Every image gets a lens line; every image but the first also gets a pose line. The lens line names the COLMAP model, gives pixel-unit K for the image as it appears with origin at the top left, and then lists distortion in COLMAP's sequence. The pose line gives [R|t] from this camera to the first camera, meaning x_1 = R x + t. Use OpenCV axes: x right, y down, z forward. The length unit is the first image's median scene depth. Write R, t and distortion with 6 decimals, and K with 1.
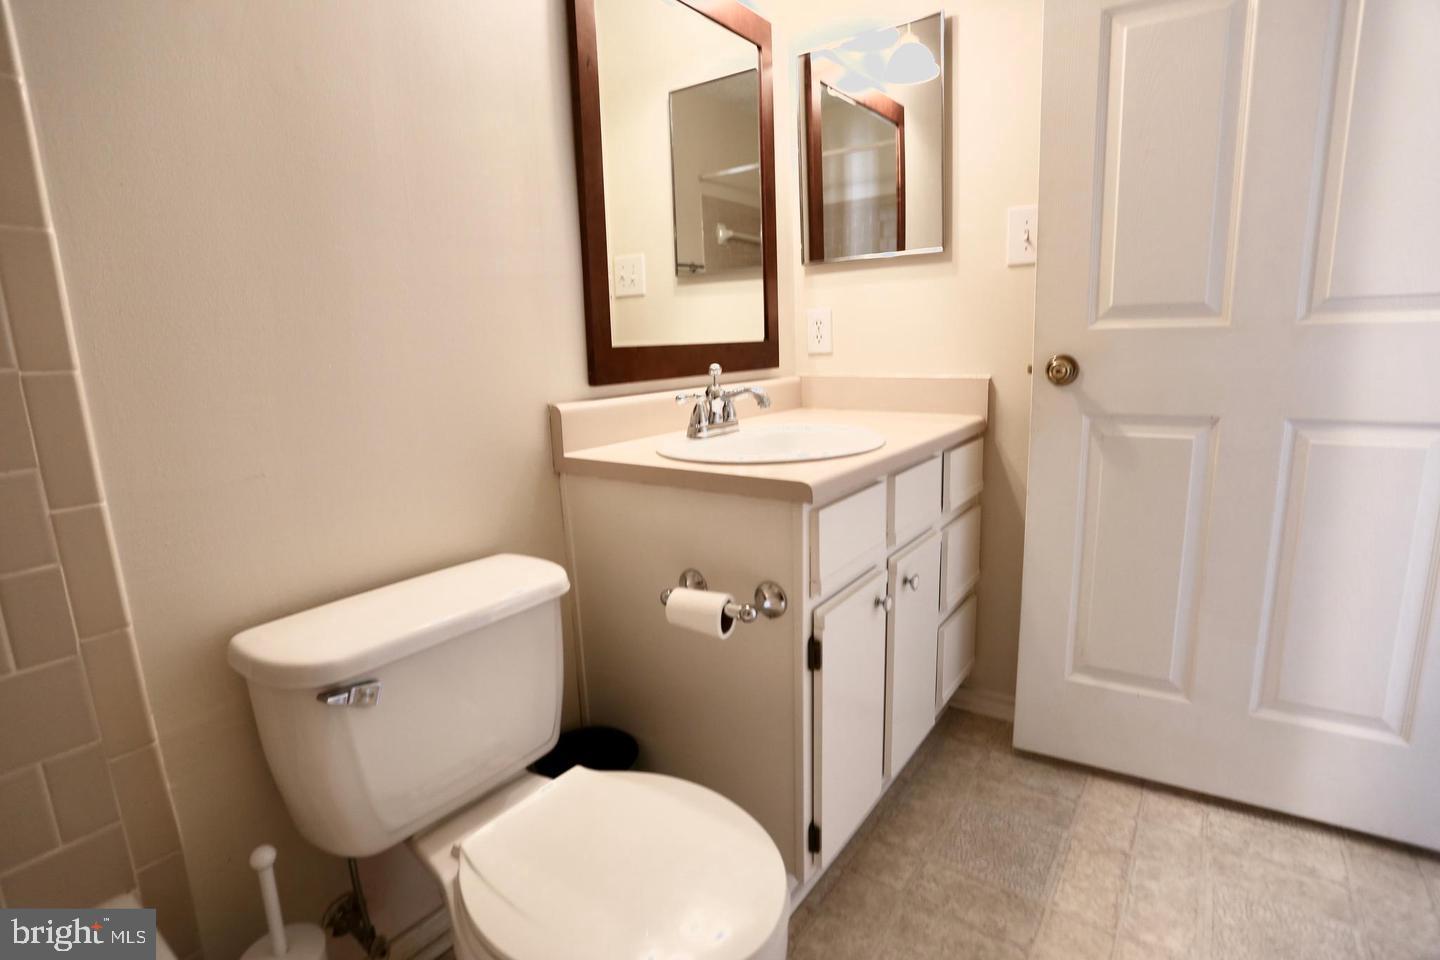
lens RADIAL K [[703.6, 0, 717.4], [0, 703.6, 471.6], [0, 0, 1]] dist [-0.069448, 0.029207]
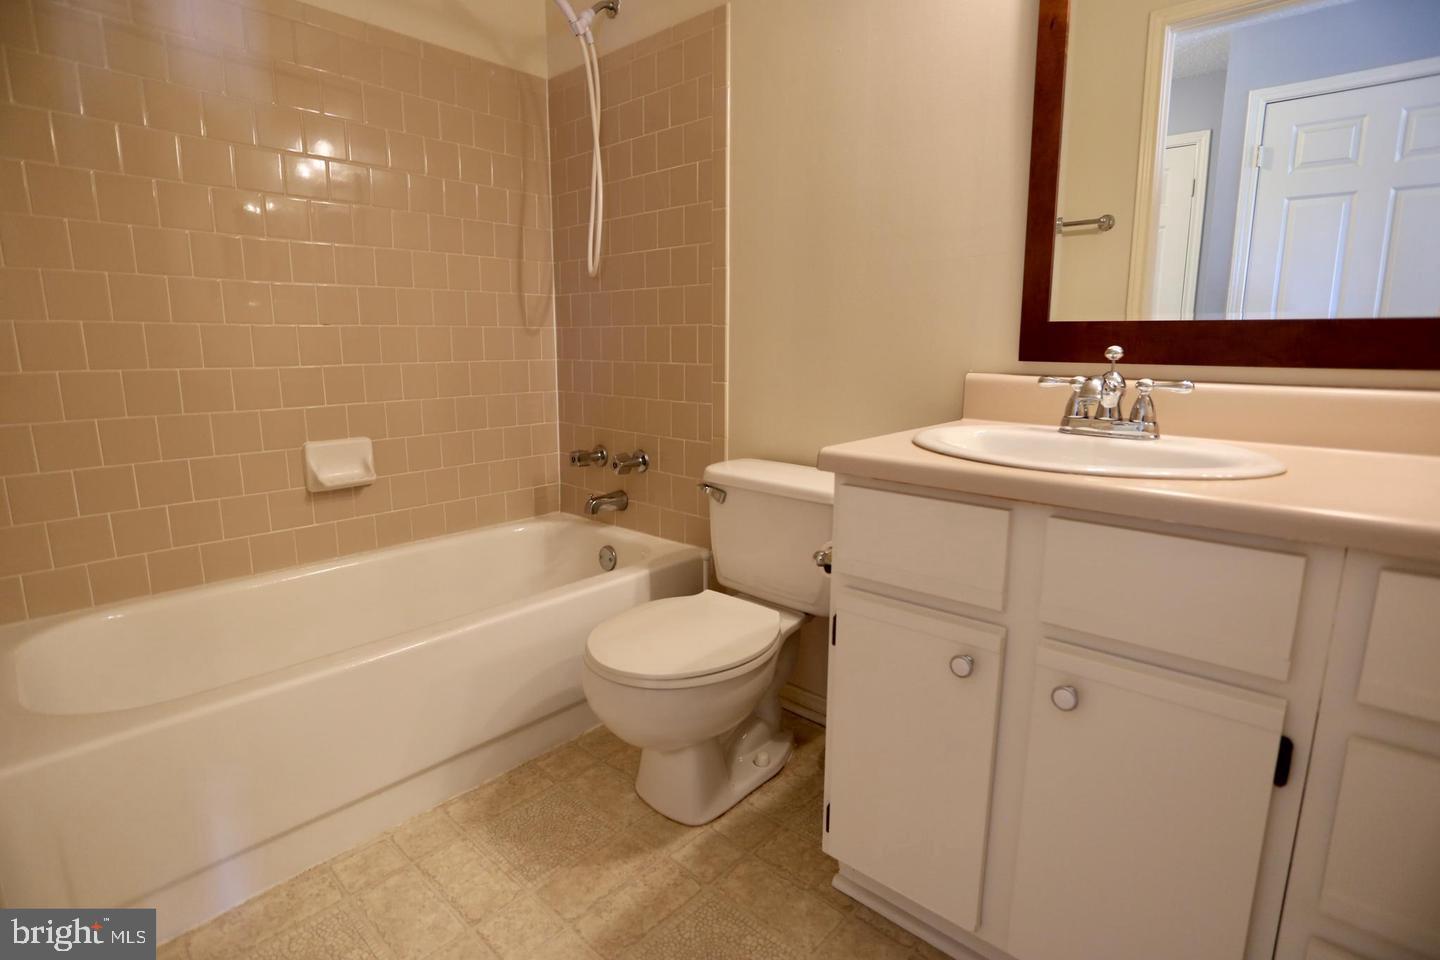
lens RADIAL K [[703.6, 0, 717.4], [0, 703.6, 471.6], [0, 0, 1]] dist [-0.069448, 0.029207]
pose [[-0.106732, 0.230171, -0.967279, 1.295287], [-0.170980, 0.954096, 0.245901, -0.257935], [0.979476, 0.191631, -0.062478, 1.263930]]
